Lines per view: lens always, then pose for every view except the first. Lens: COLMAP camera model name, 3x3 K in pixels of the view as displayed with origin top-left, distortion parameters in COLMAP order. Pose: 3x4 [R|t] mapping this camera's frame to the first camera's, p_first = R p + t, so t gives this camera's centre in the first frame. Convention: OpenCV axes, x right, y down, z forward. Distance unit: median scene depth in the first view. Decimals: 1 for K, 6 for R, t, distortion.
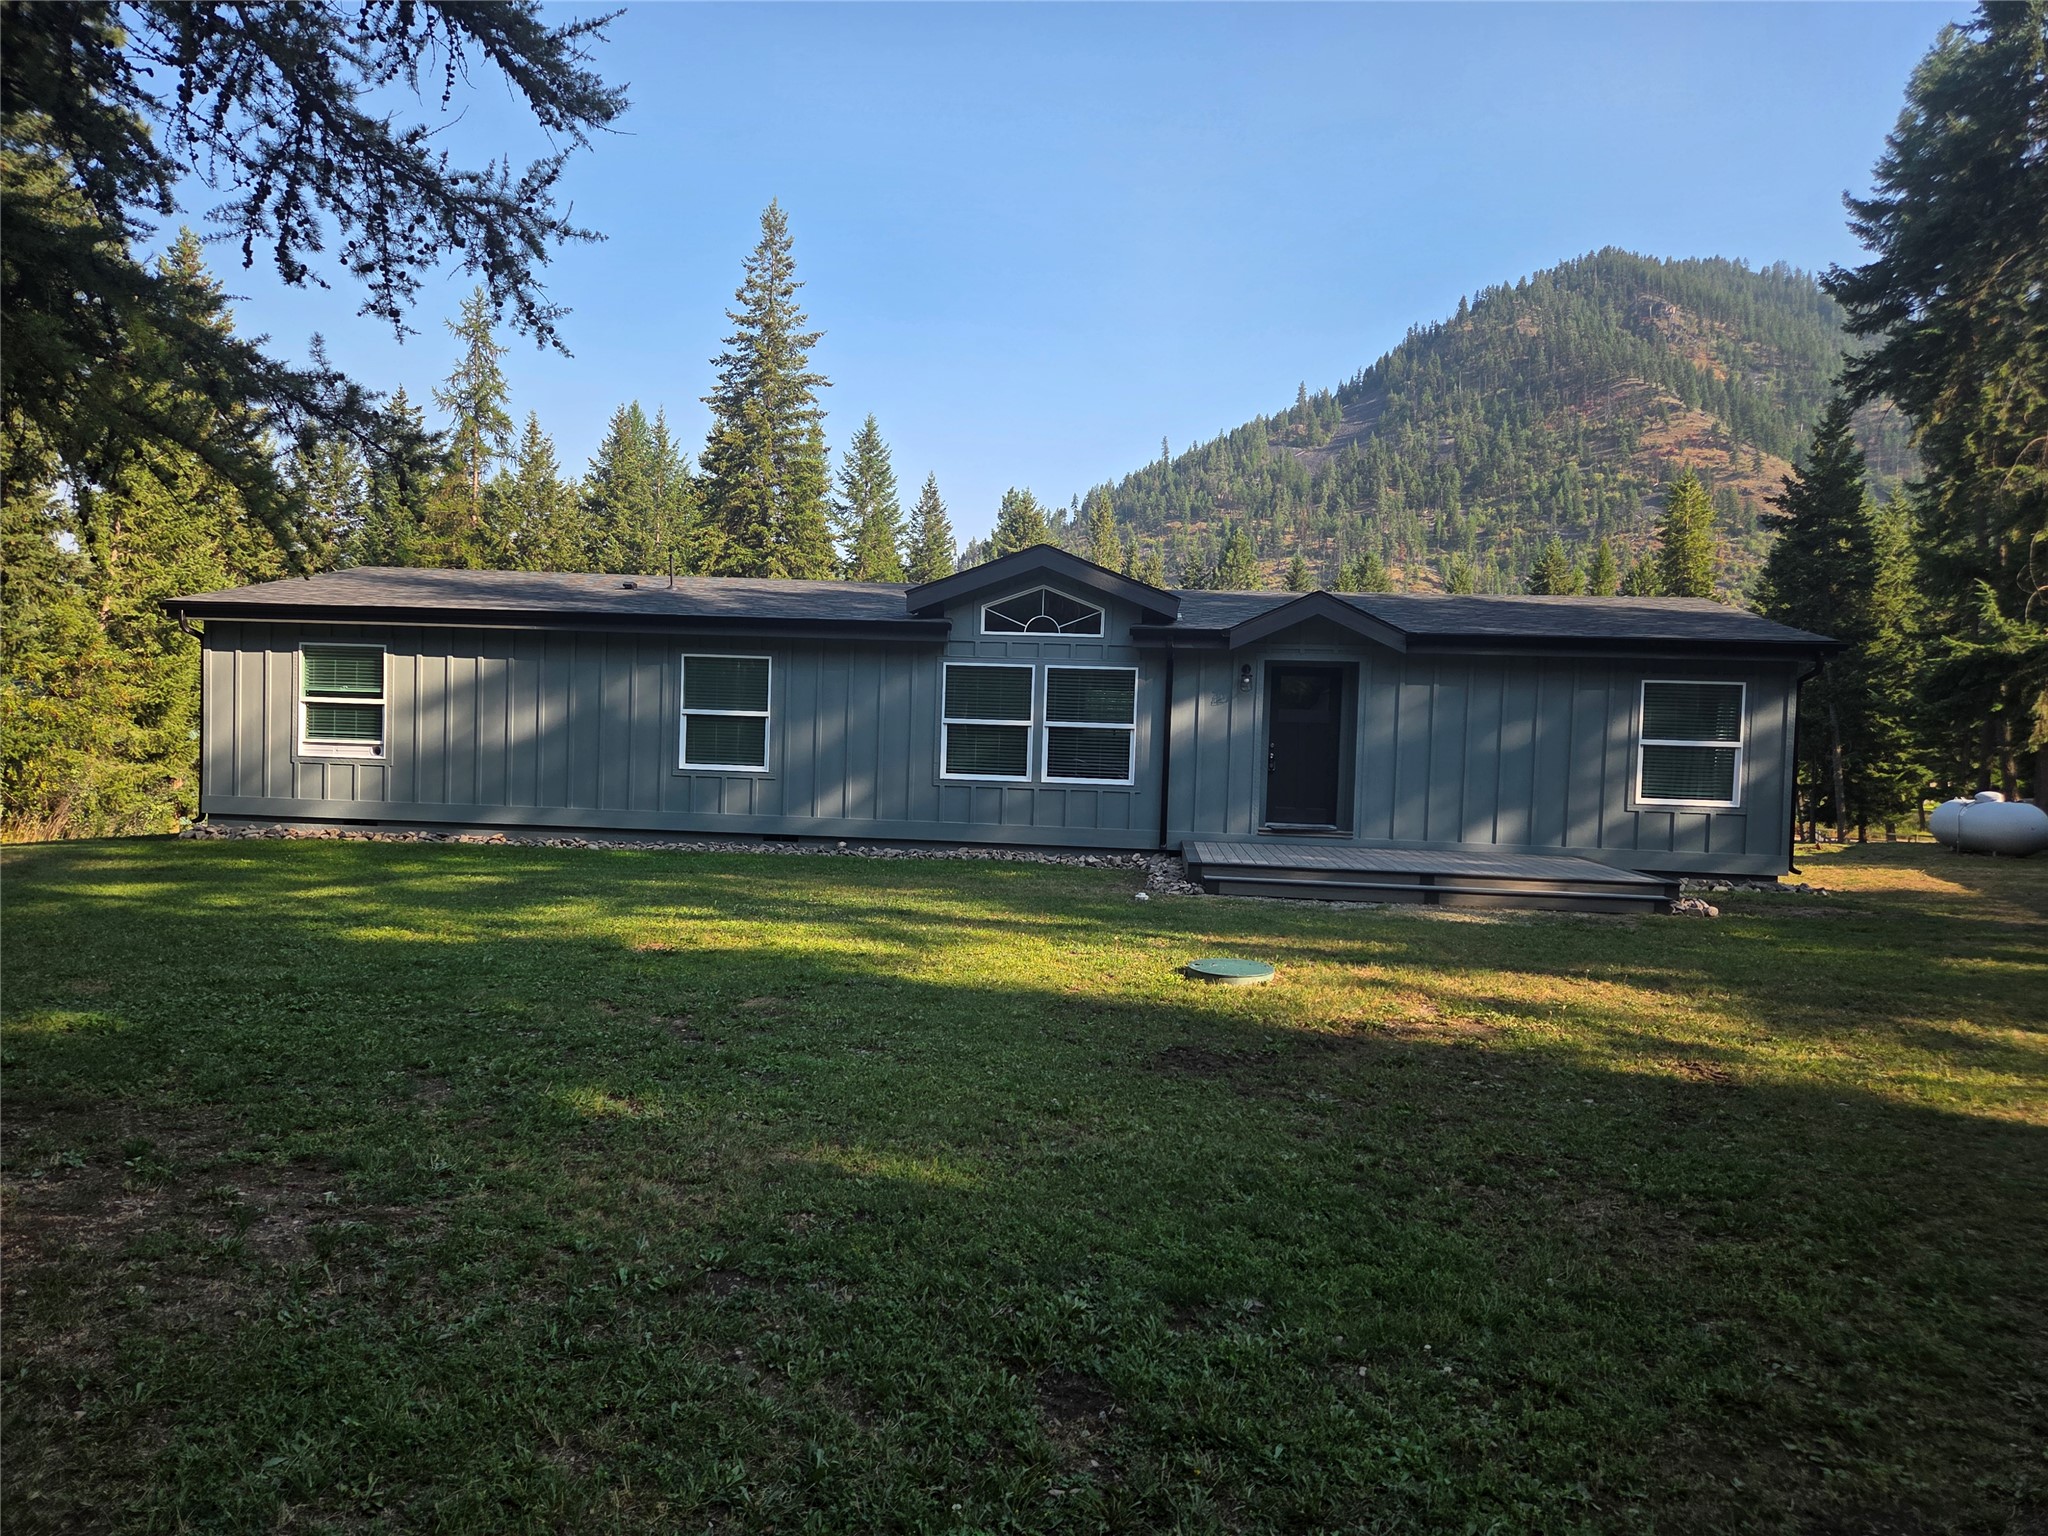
lens RADIAL K [[1360.1, 0, 1032.2], [0, 1360.1, 781.8], [0, 0, 1]] dist [0.095062, -0.083366]
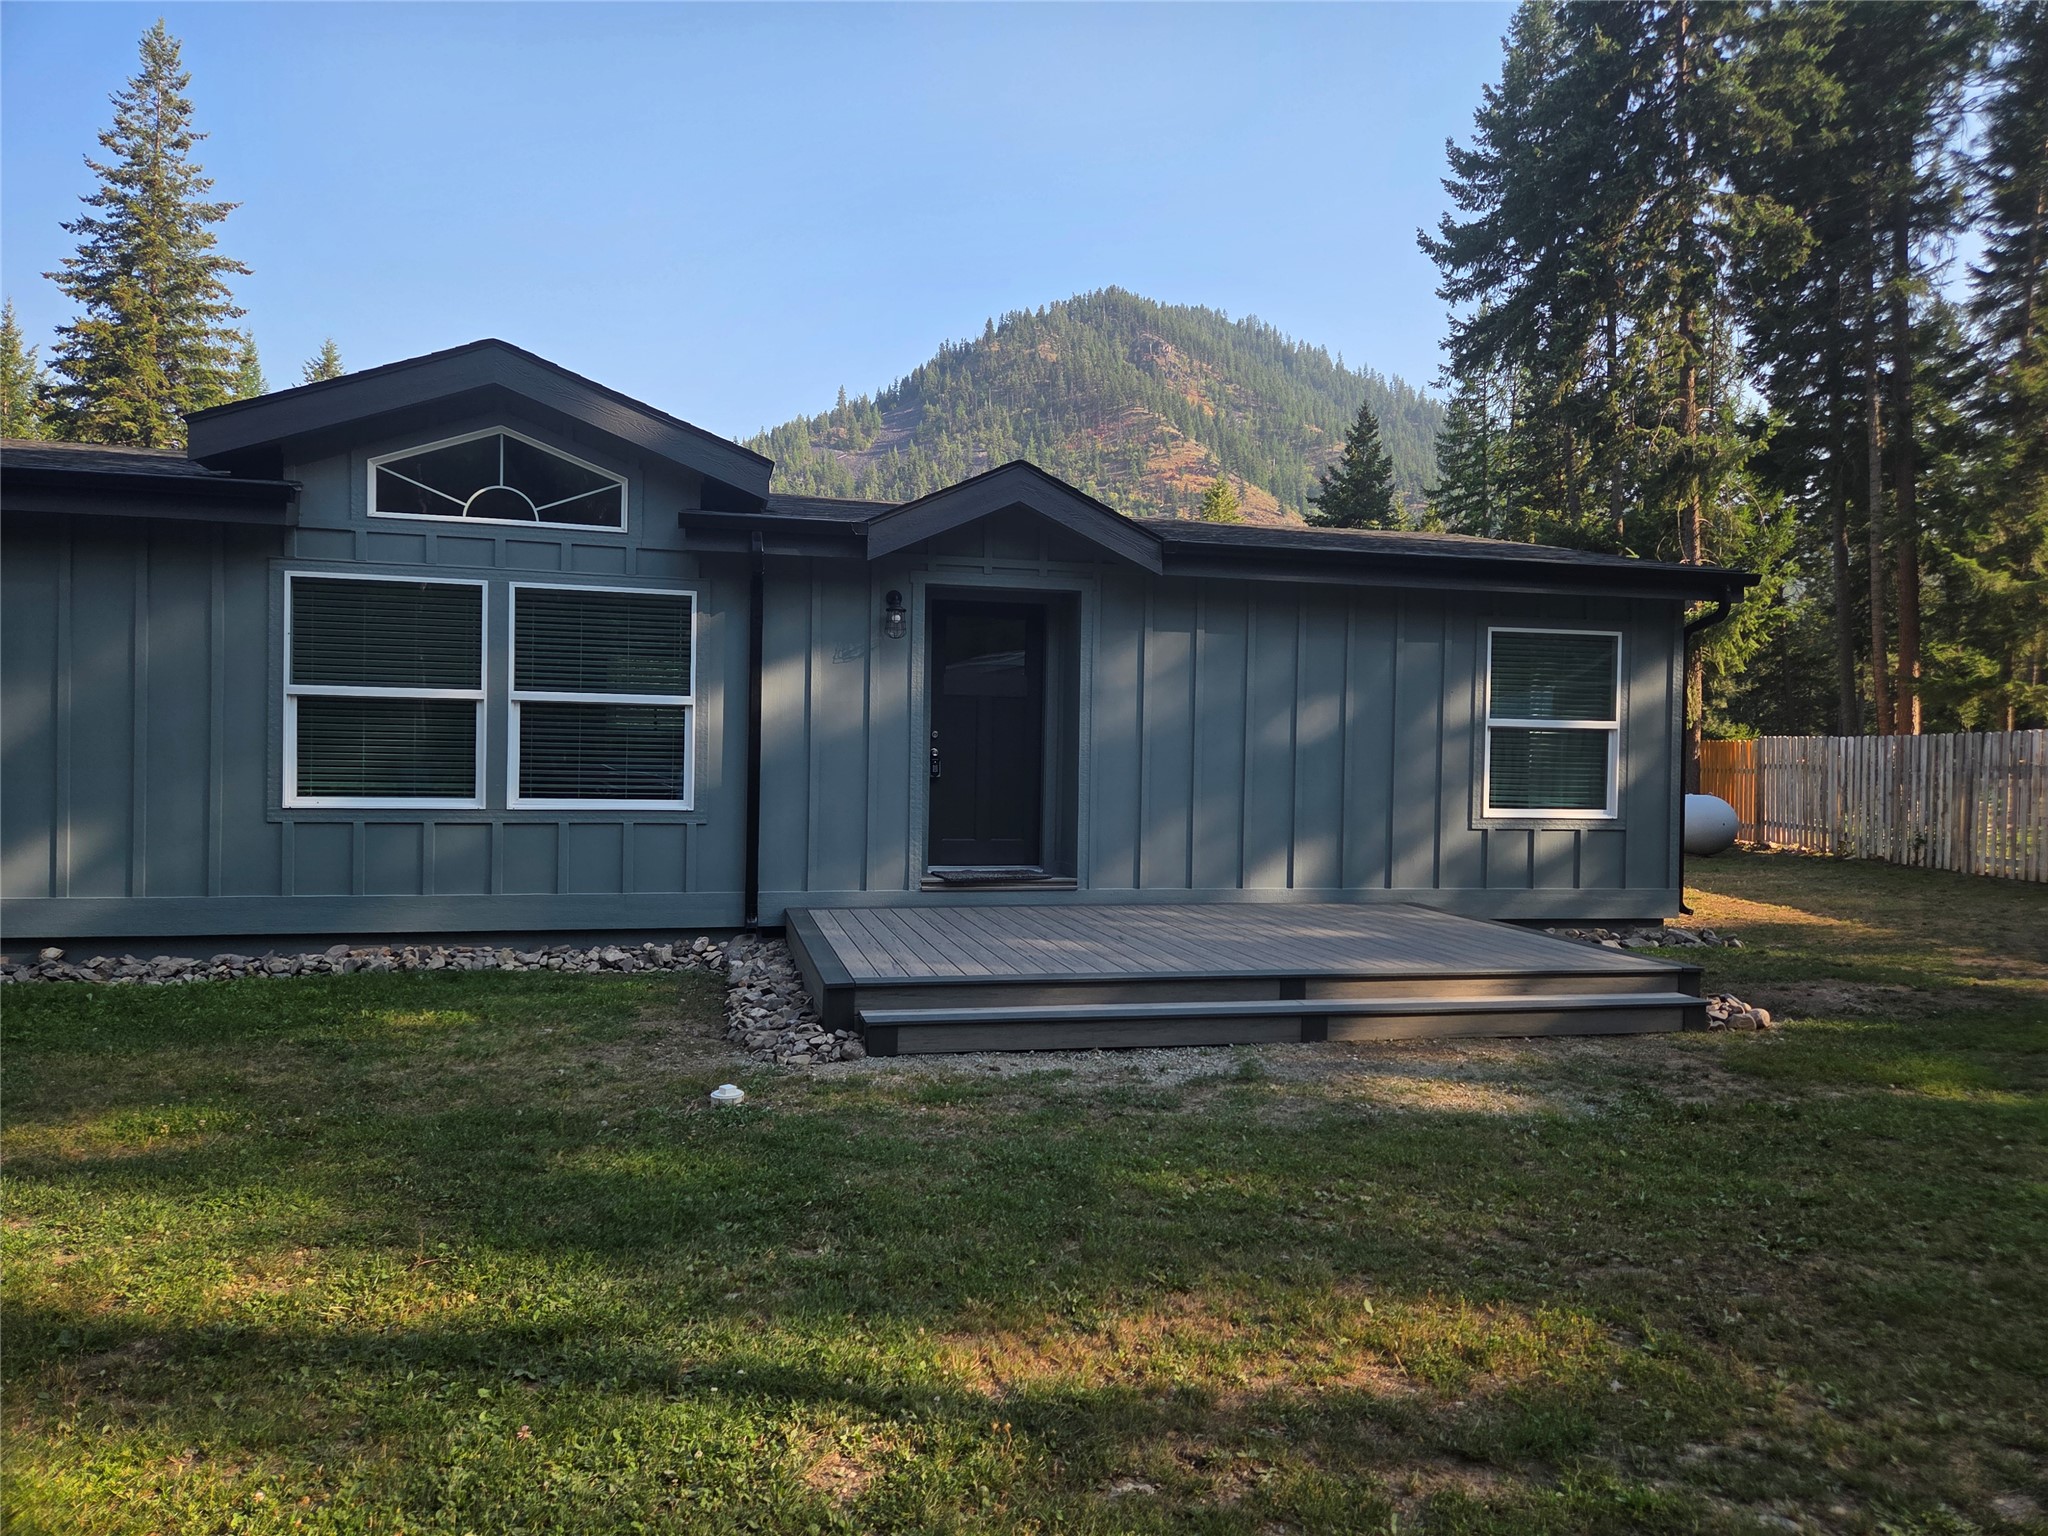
lens RADIAL K [[1360.1, 0, 1032.2], [0, 1360.1, 781.8], [0, 0, 1]] dist [0.095062, -0.083366]
pose [[0.947063, -0.021640, 0.320318, 0.008779], [0.022022, 0.999755, 0.002431, -0.002203], [-0.320292, 0.004751, 0.947307, 0.137416]]
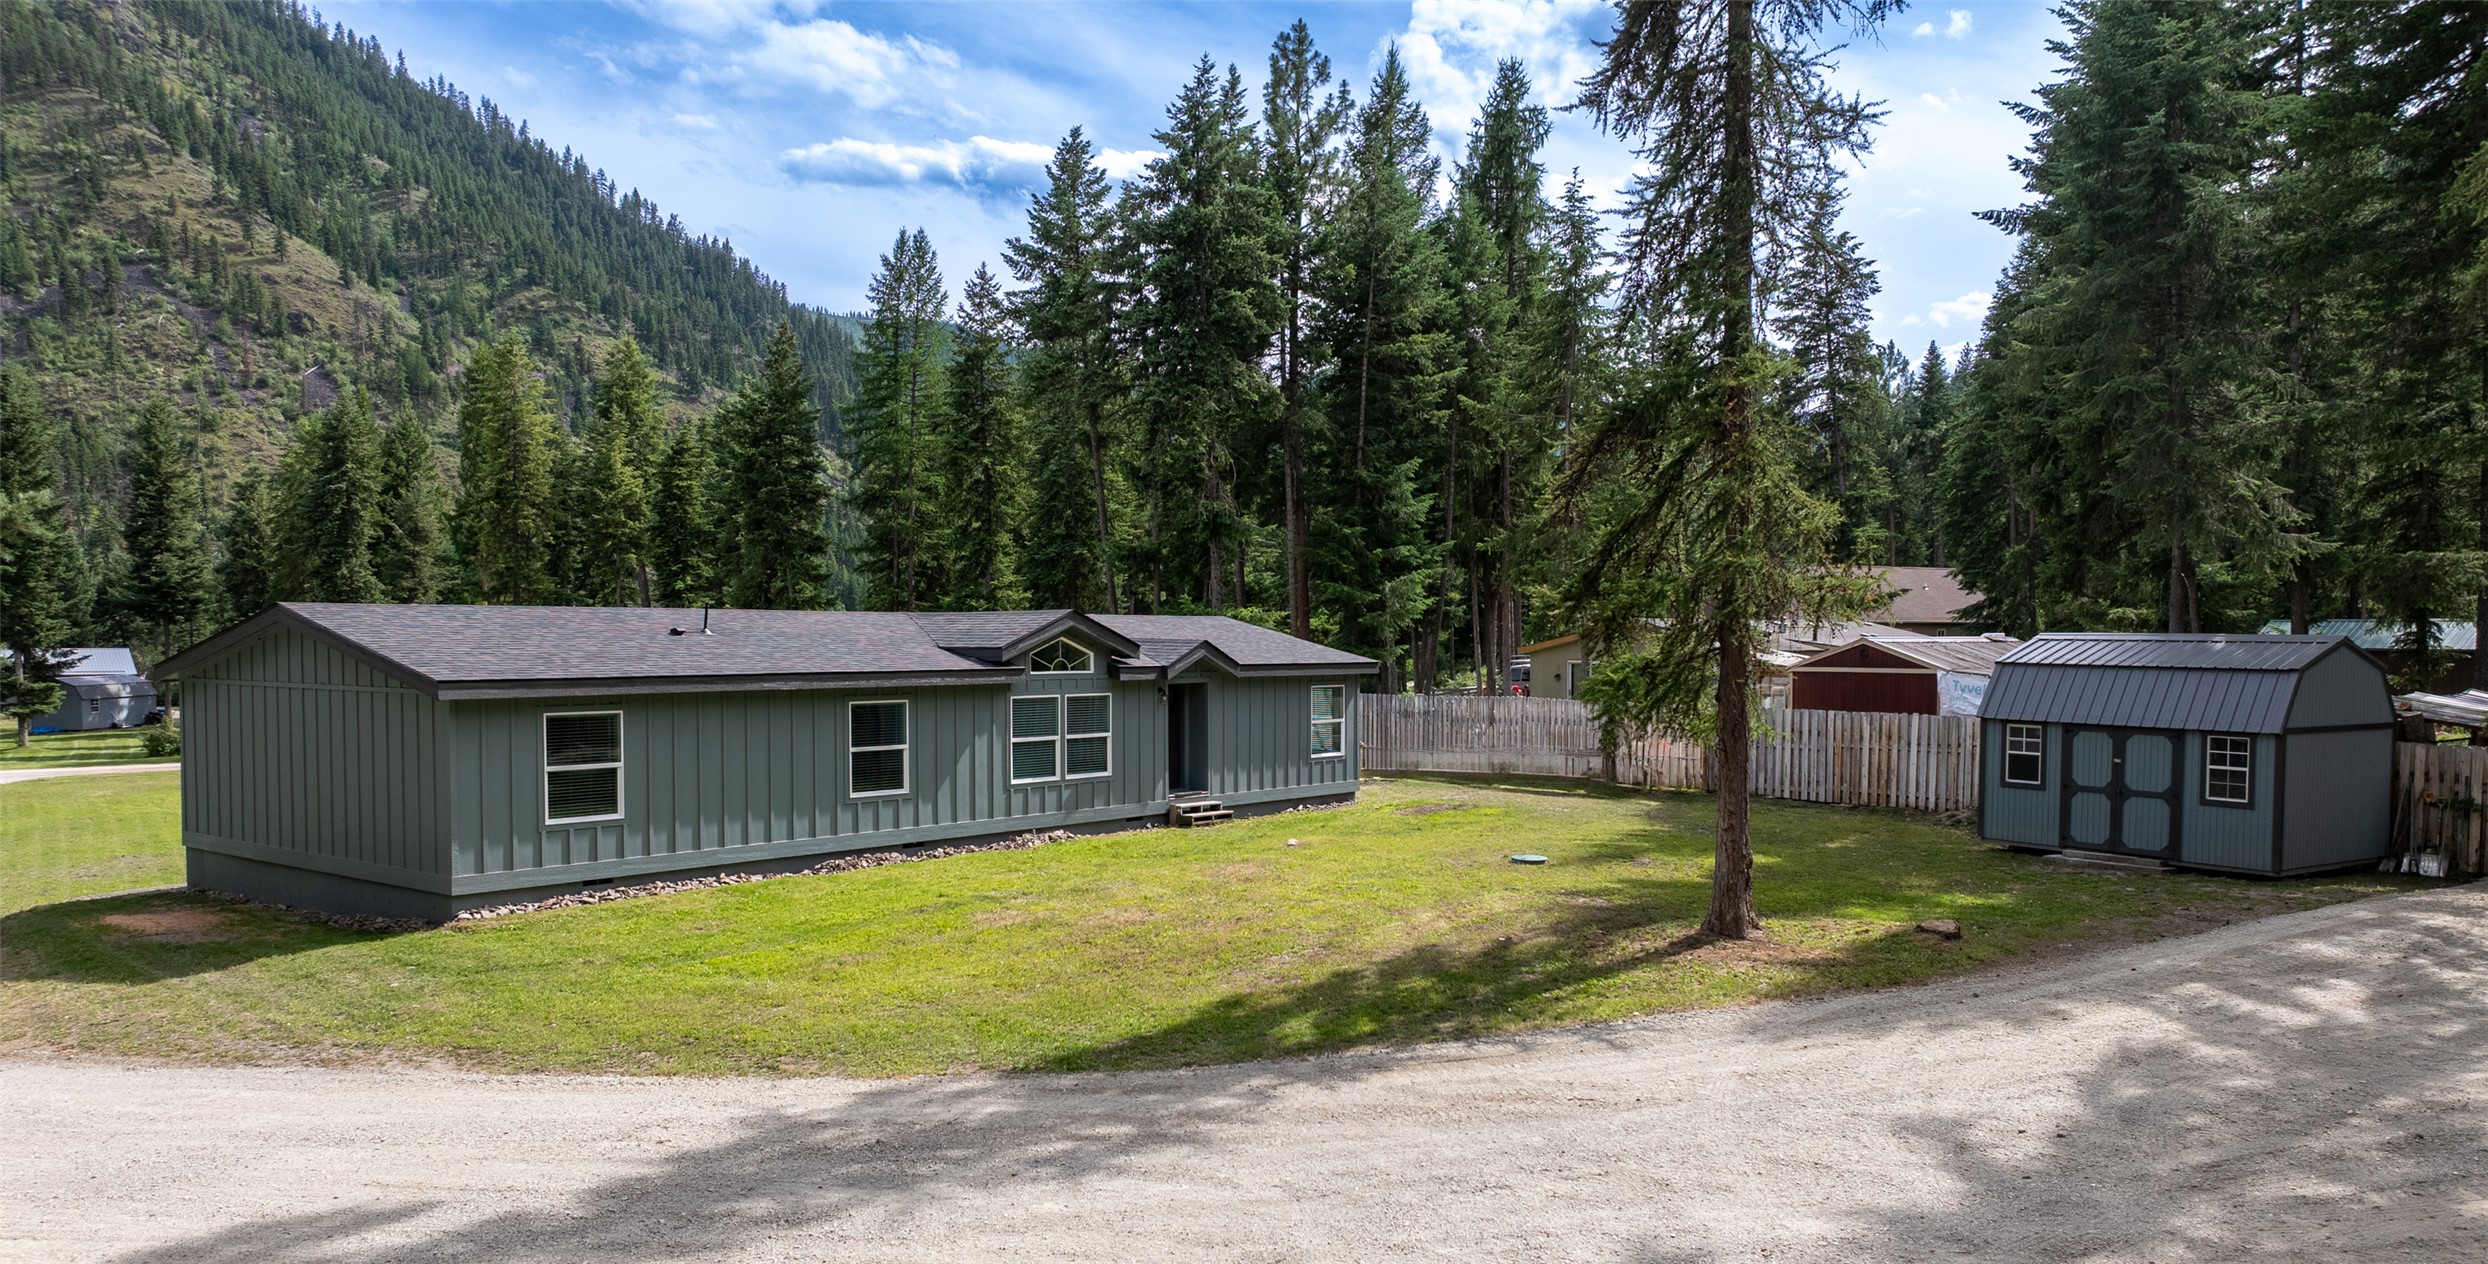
lens RADIAL K [[1803.0, 0, 1281.3], [0, 1803.0, 730.3], [0, 0, 1]] dist [-0.089697, 0.112455]
pose [[0.546494, -0.073935, 0.834193, -0.425755], [0.038468, 0.997260, 0.063186, -0.047928], [-0.836579, -0.002441, 0.547841, -0.049908]]
